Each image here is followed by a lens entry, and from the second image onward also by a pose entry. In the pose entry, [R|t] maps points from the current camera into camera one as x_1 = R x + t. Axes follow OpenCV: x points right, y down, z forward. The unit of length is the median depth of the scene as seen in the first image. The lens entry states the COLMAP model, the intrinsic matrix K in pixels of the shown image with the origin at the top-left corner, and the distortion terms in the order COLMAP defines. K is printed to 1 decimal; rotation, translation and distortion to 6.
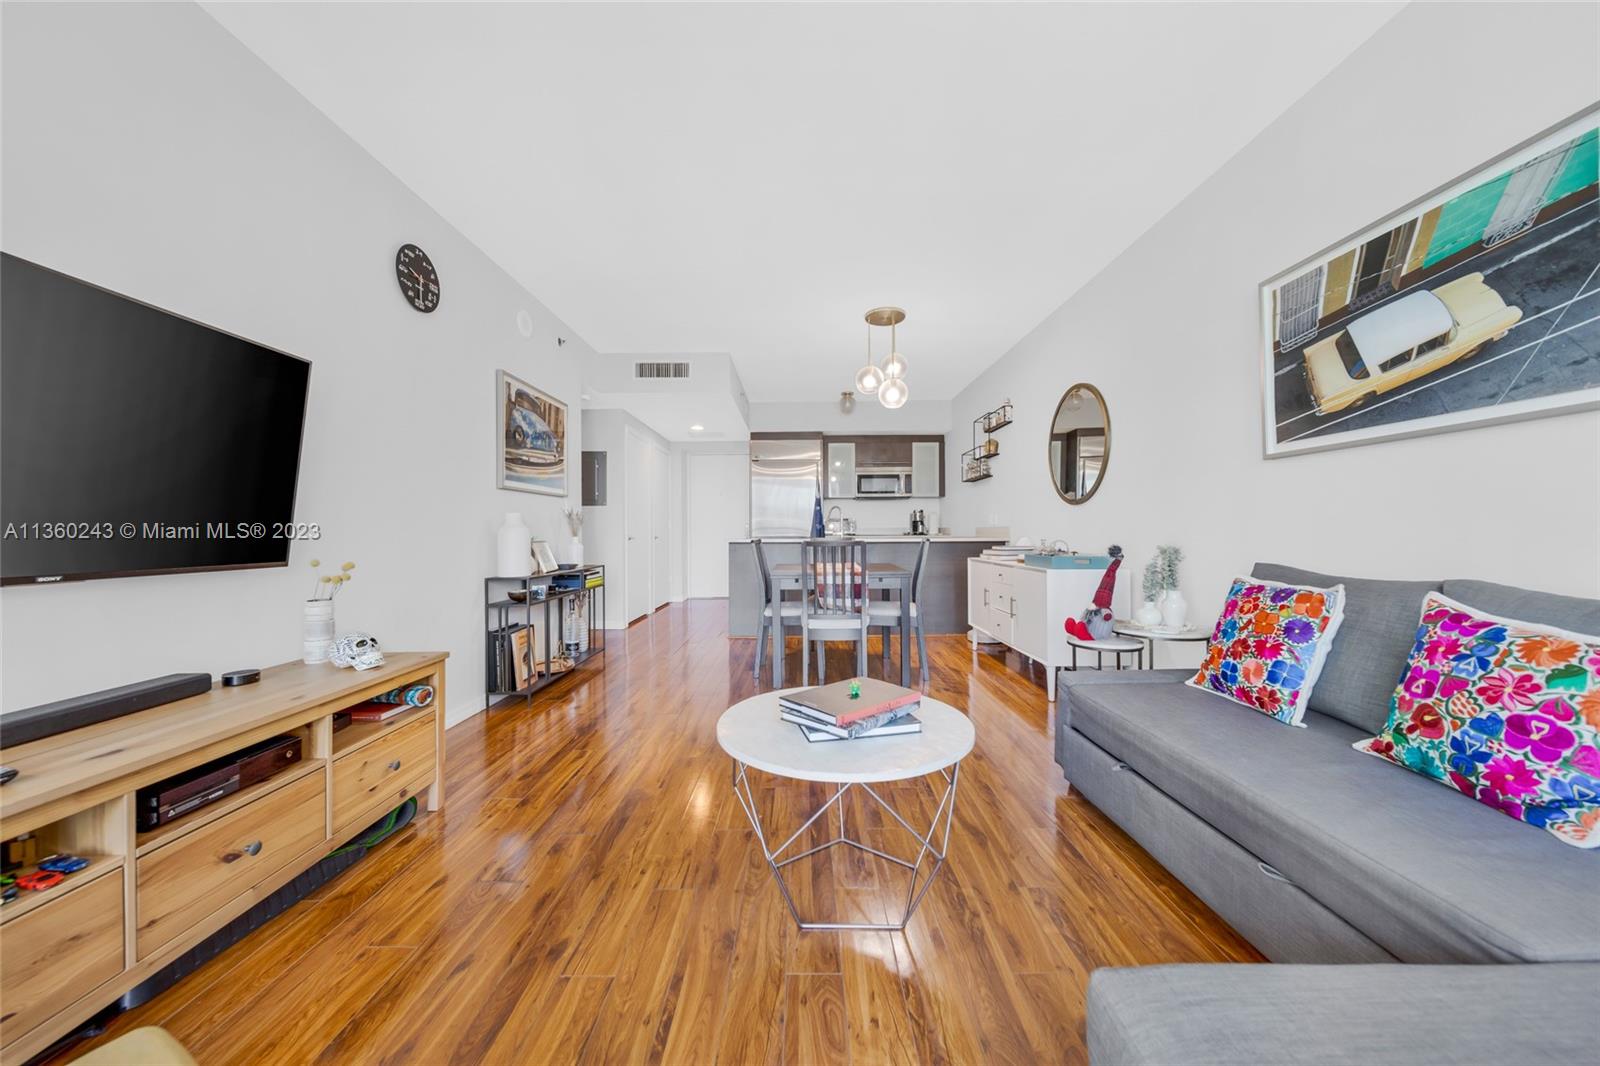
lens RADIAL K [[552.3, 0, 781.2], [0, 552.3, 526.0], [0, 0, 1]] dist [0.011768, -0.004224]
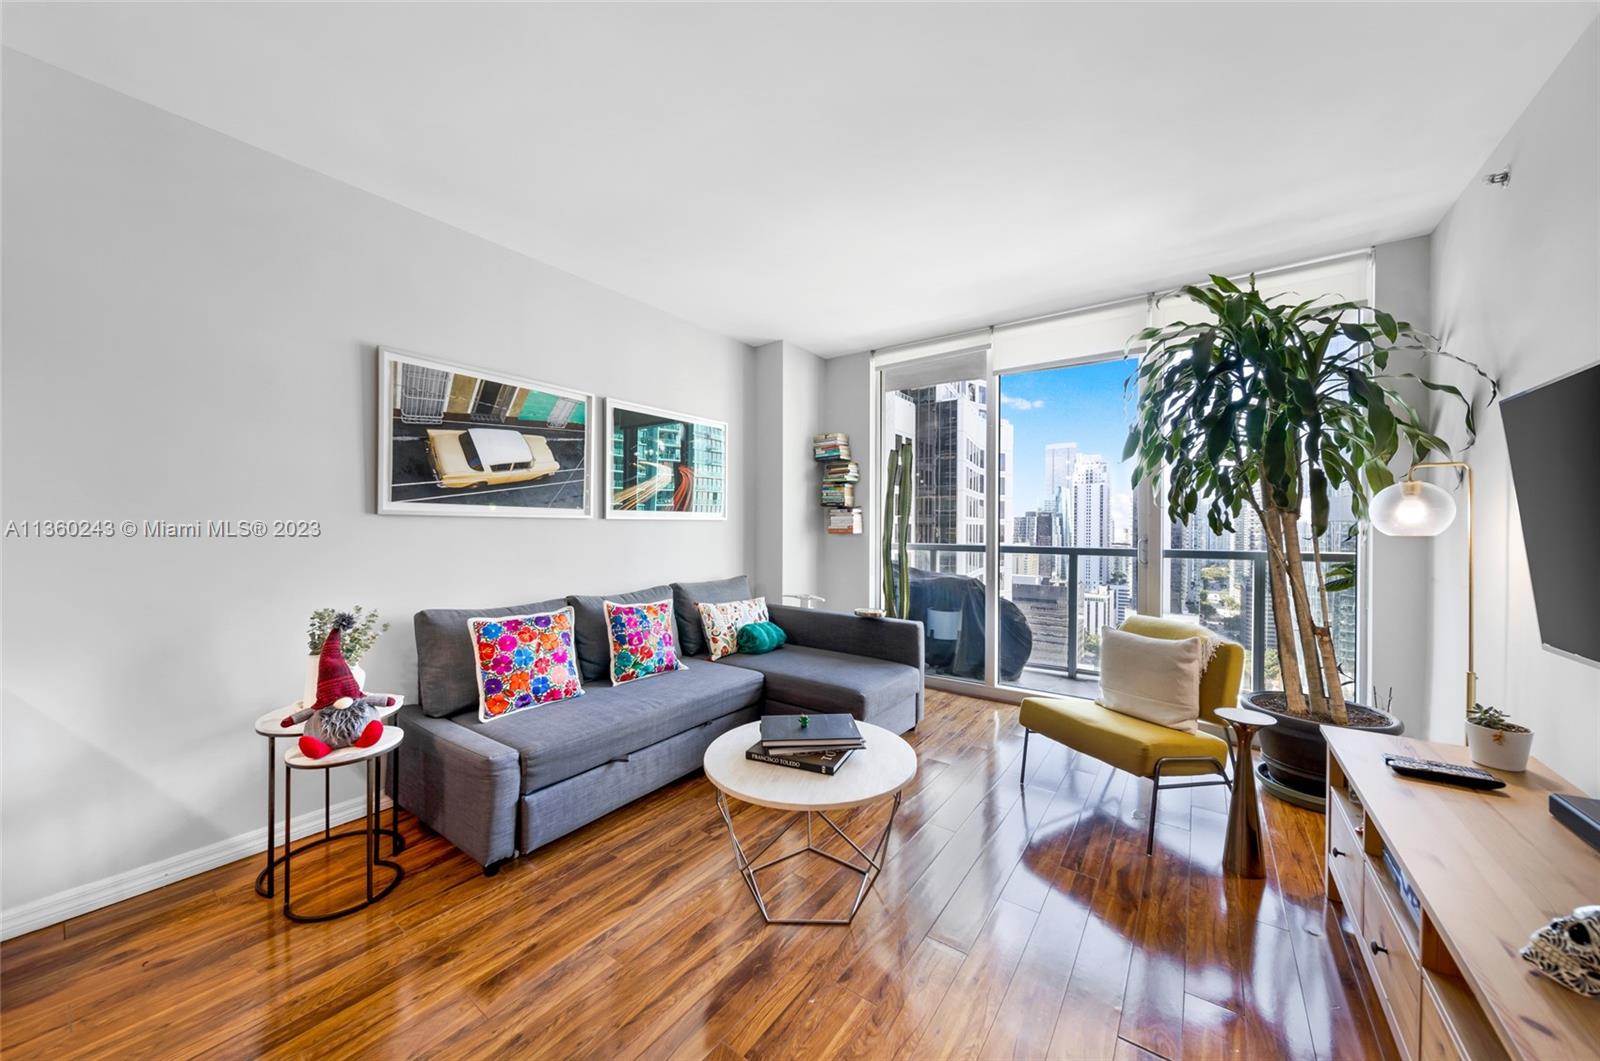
lens RADIAL K [[556.8, 0, 808.1], [0, 556.8, 531.5], [0, 0, 1]] dist [0.005958, -0.003118]
pose [[-0.837295, -0.000691, 0.546751, -0.480111], [-0.003935, 0.999981, -0.004762, -0.106574], [-0.546738, -0.006138, -0.837282, 1.799320]]
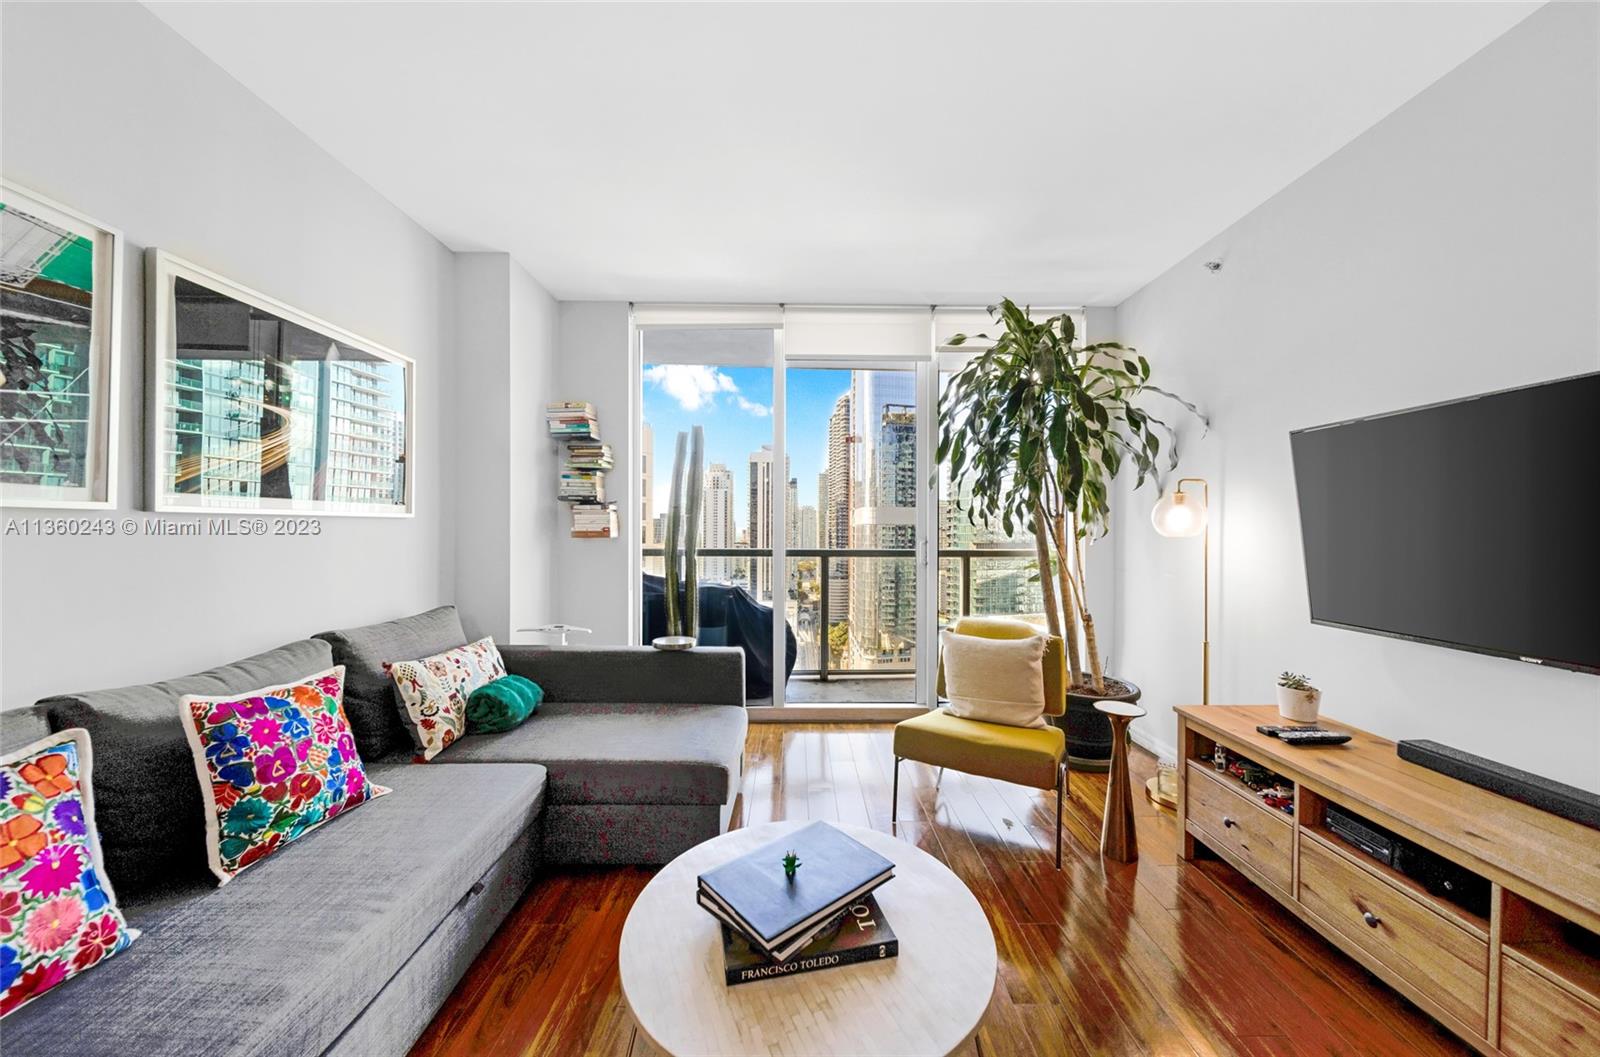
lens RADIAL K [[556.8, 0, 808.1], [0, 556.8, 529.5], [0, 0, 1]] dist [0.005958, -0.003118]
pose [[-0.998541, 0.003035, -0.053909, 0.129009], [0.003625, 0.999935, -0.010844, -0.113985], [0.053873, -0.011023, -0.998487, 1.530703]]
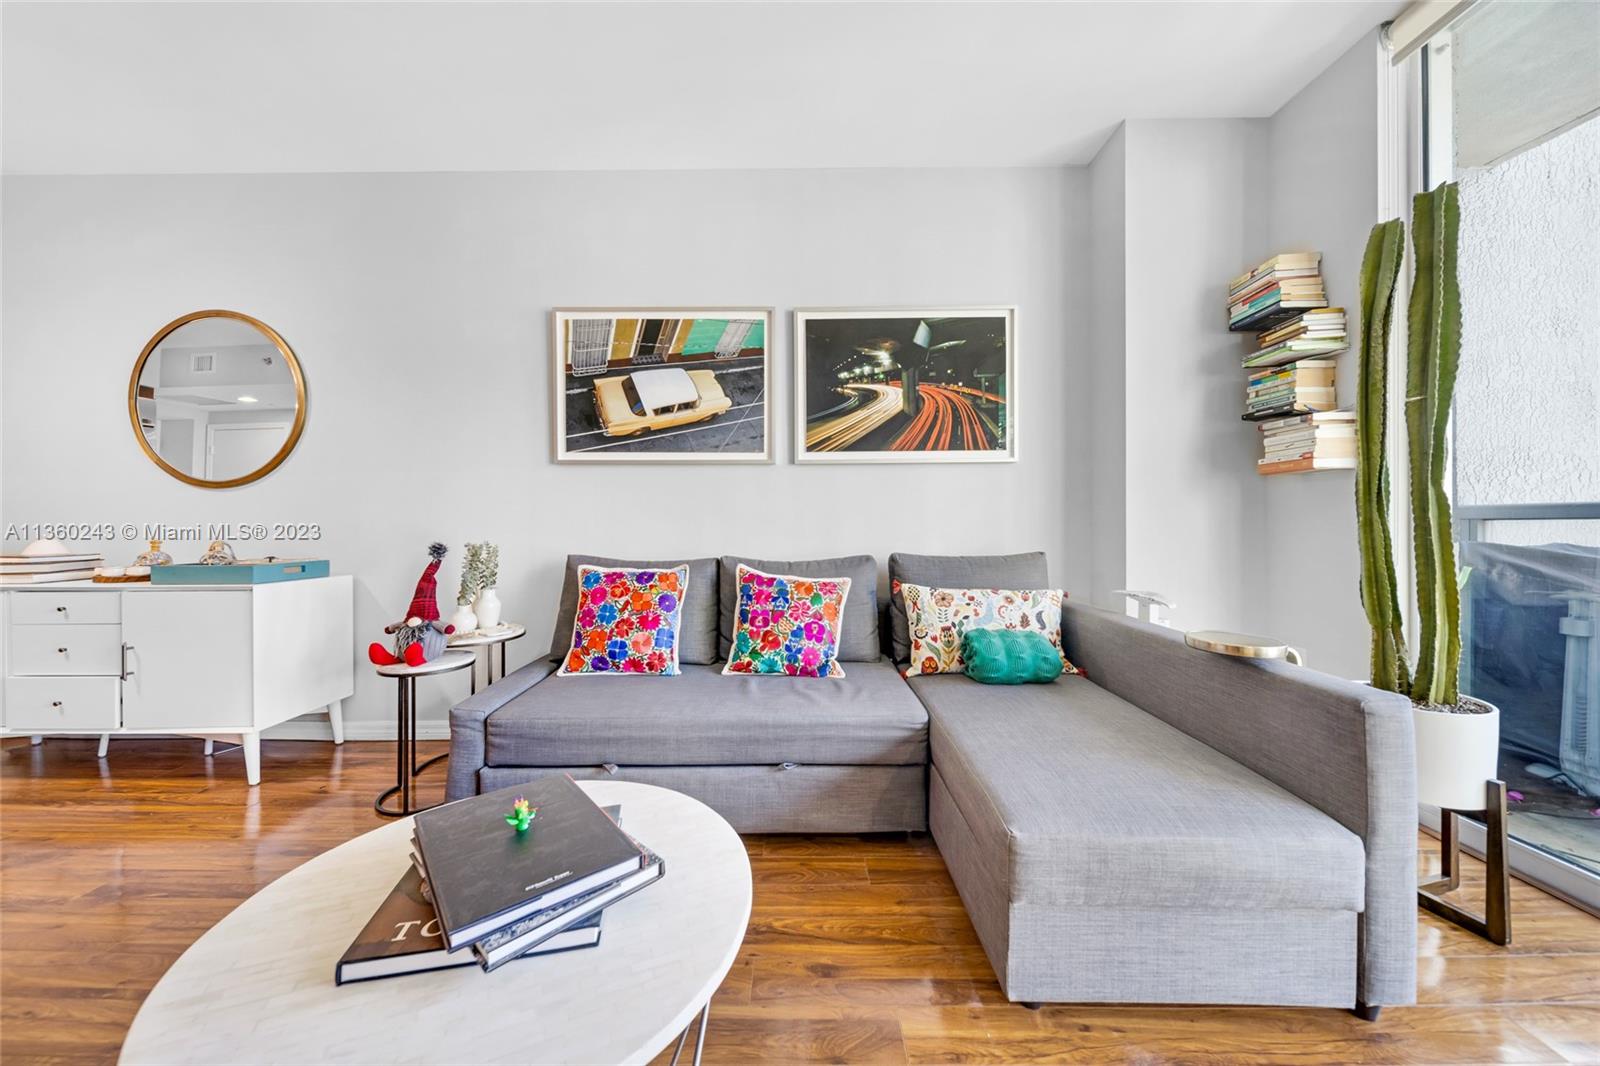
lens RADIAL K [[564.8, 0, 795.0], [0, 564.8, 528.0], [0, 0, 1]] dist [0.001593, 0.000122]
pose [[-0.028030, 0.006414, 0.999587, -0.367221], [-0.007660, 0.999949, -0.006631, 0.018097], [-0.999578, -0.007843, -0.027980, 0.678480]]
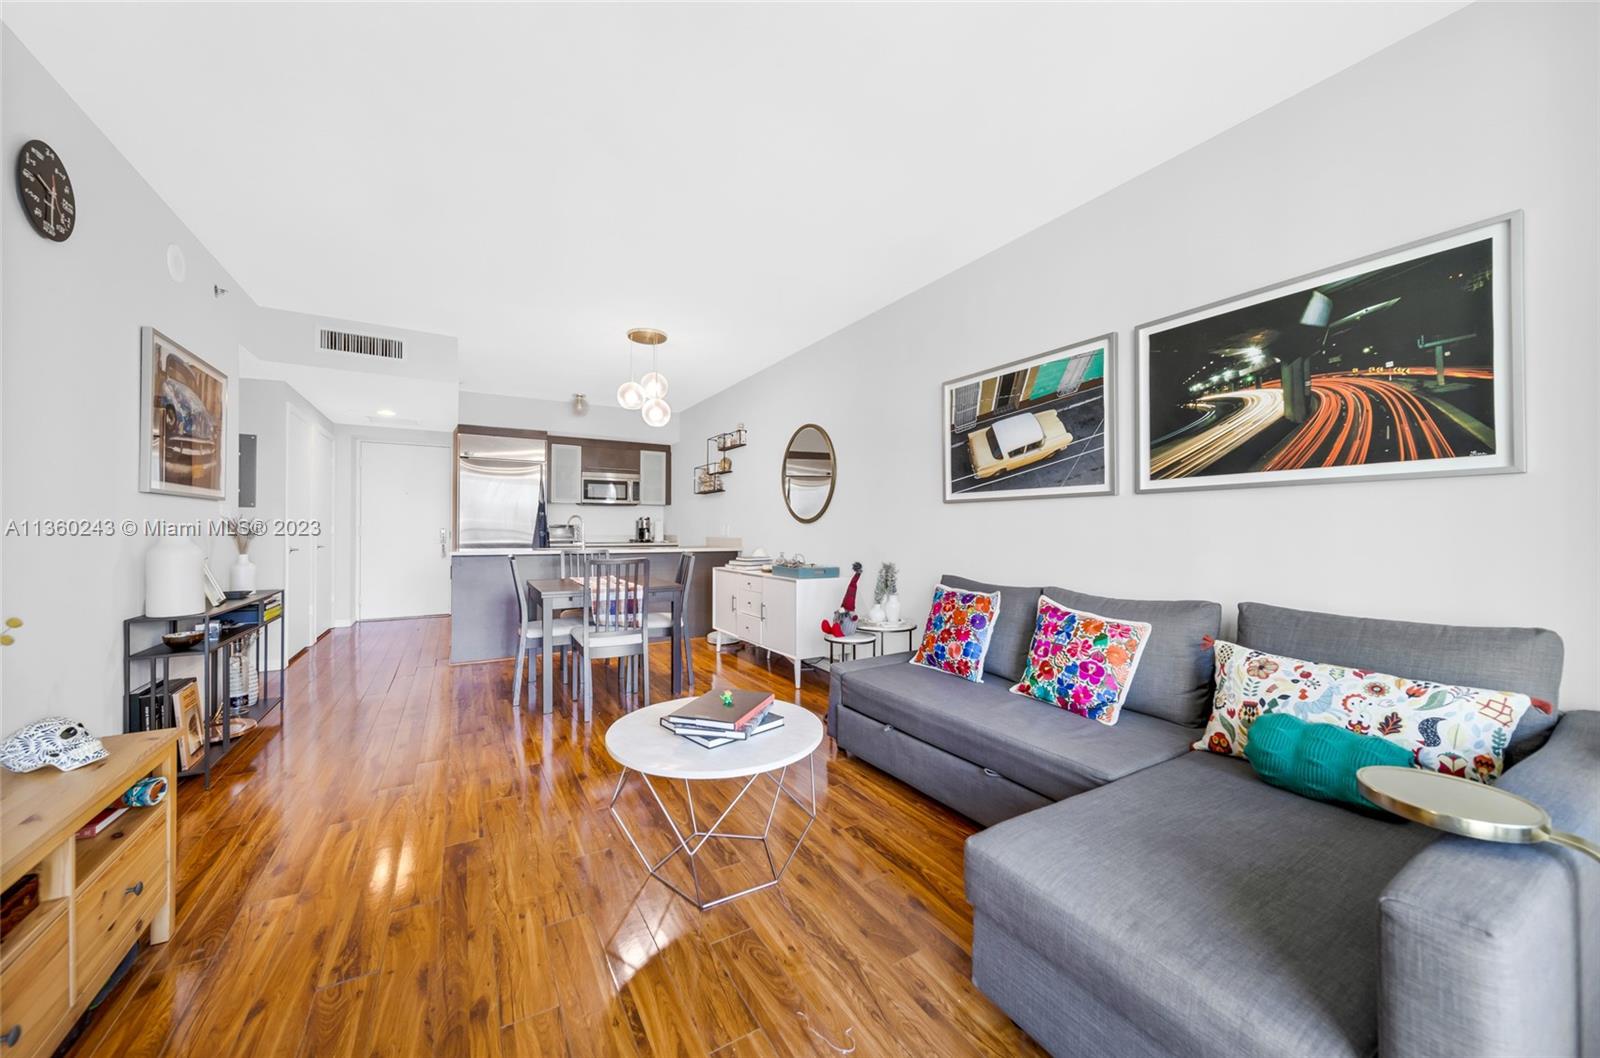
lens RADIAL K [[576.1, 0, 767.8], [0, 576.1, 521.8], [0, 0, 1]] dist [0.007014, -0.003664]
pose [[0.863789, 0.014240, 0.503653, -0.371756], [-0.012268, 0.999899, -0.007232, -0.067785], [-0.503705, 0.000068, 0.863876, -0.096644]]
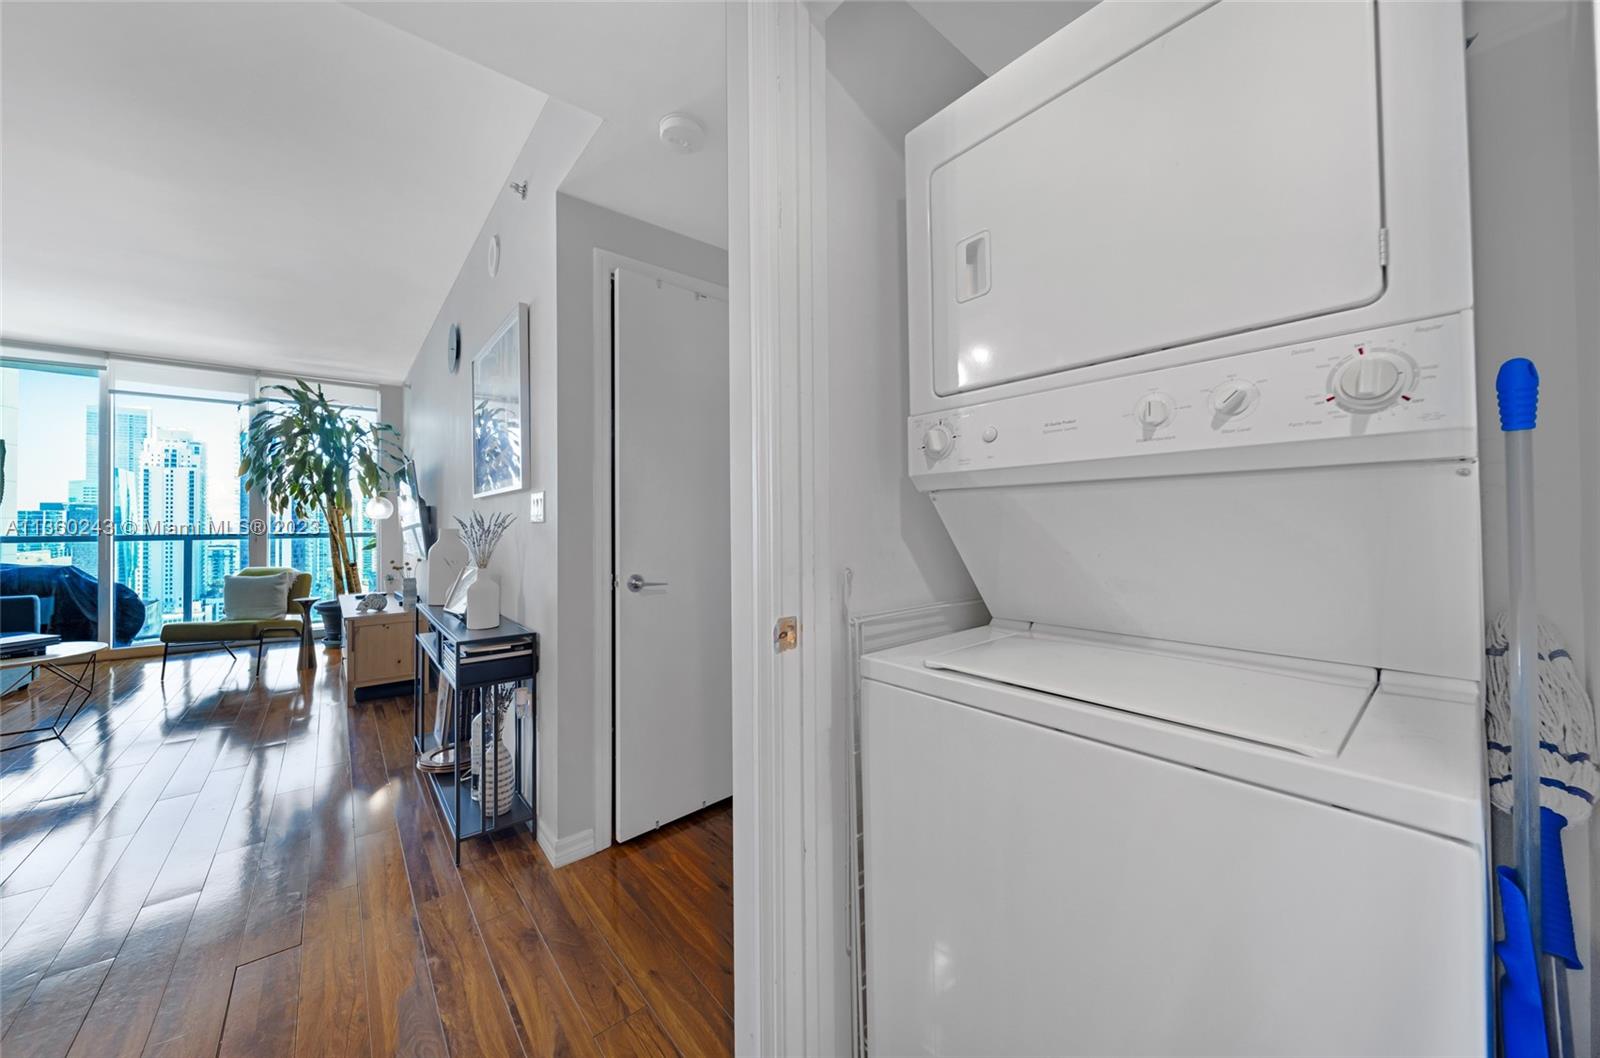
lens RADIAL K [[563.3, 0, 791.2], [0, 563.3, 512.7], [0, 0, 1]] dist [-0.000496, -0.000375]
pose [[-0.749670, 0.002222, -0.661808, -0.560031], [0.020307, 0.999601, -0.019646, -0.038896], [0.661500, -0.028168, -0.749416, 3.728768]]
